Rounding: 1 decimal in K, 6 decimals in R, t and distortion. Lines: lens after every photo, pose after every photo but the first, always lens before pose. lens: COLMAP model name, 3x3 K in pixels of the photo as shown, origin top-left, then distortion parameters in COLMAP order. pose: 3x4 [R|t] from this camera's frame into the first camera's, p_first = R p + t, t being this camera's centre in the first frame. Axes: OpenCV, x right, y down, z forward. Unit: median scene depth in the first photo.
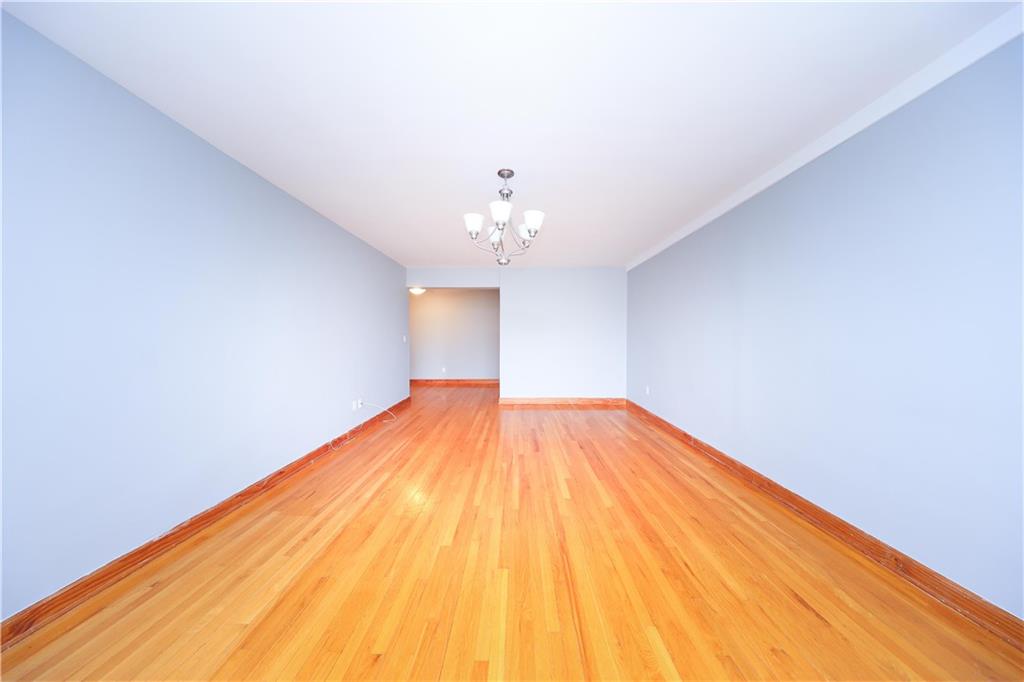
lens RADIAL K [[299.3, 0, 513.5], [0, 299.3, 338.1], [0, 0, 1]] dist [0.008207, -0.000028]
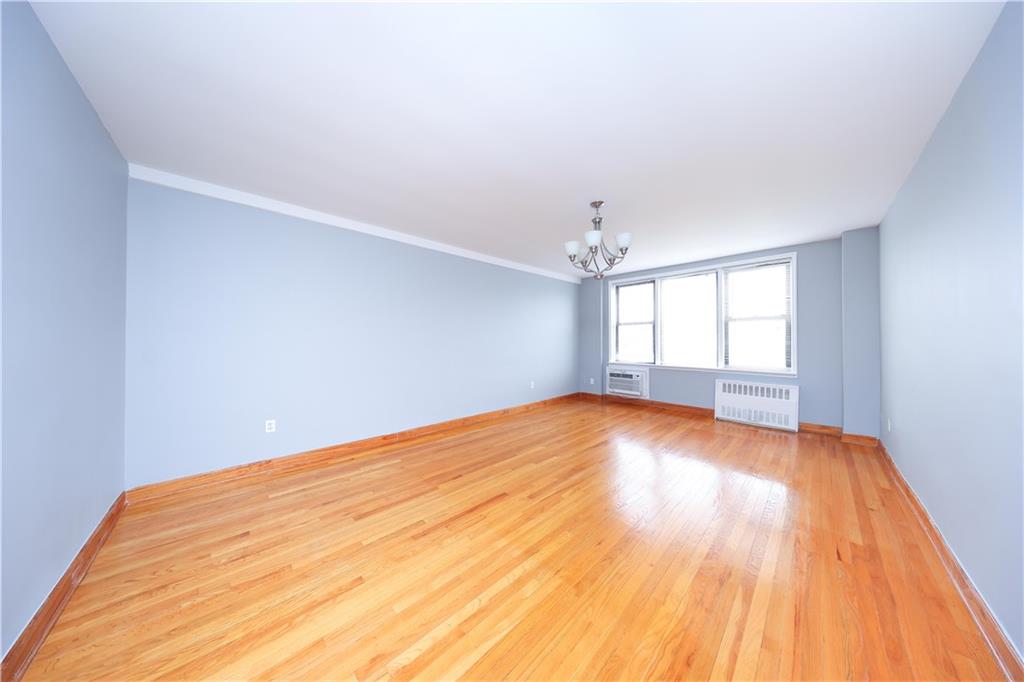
lens RADIAL K [[296.1, 0, 508.5], [0, 296.1, 339.0], [0, 0, 1]] dist [-0.000173, 0.000029]
pose [[-0.703270, 0.000401, 0.710923, -0.457941], [-0.002053, 0.999995, -0.002595, -0.003414], [-0.710920, -0.003285, -0.703265, 1.546204]]
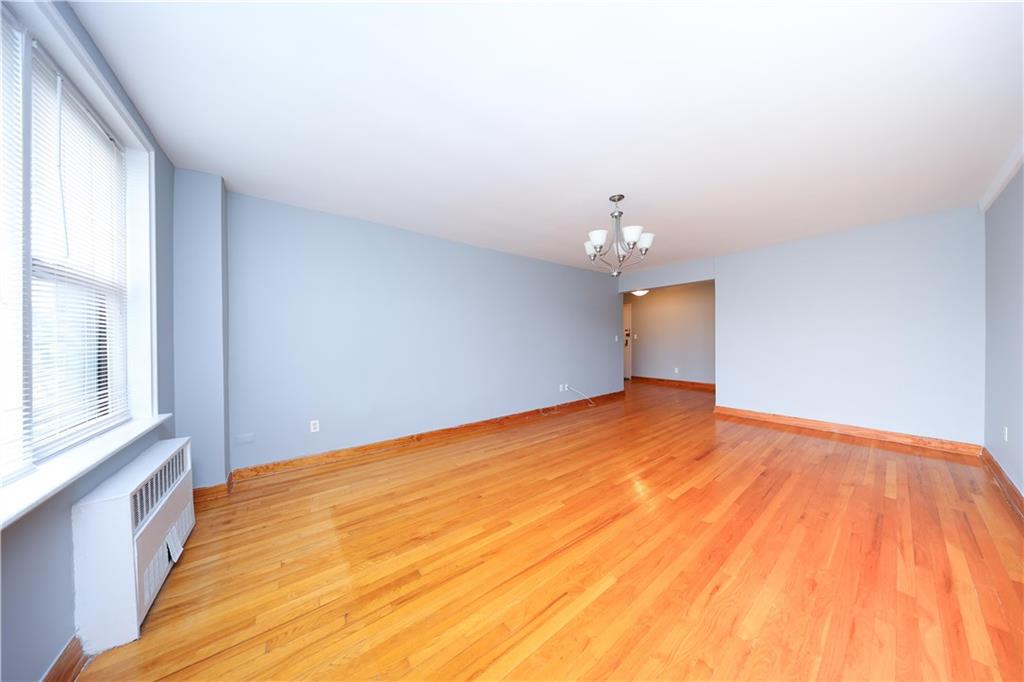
lens RADIAL K [[296.1, 0, 508.5], [0, 296.1, 339.0], [0, 0, 1]] dist [-0.000173, 0.000029]
pose [[0.619873, -0.001271, -0.784701, 0.453731], [0.008464, 0.999951, 0.005067, -0.009427], [0.784657, -0.009782, 0.619853, -0.031720]]
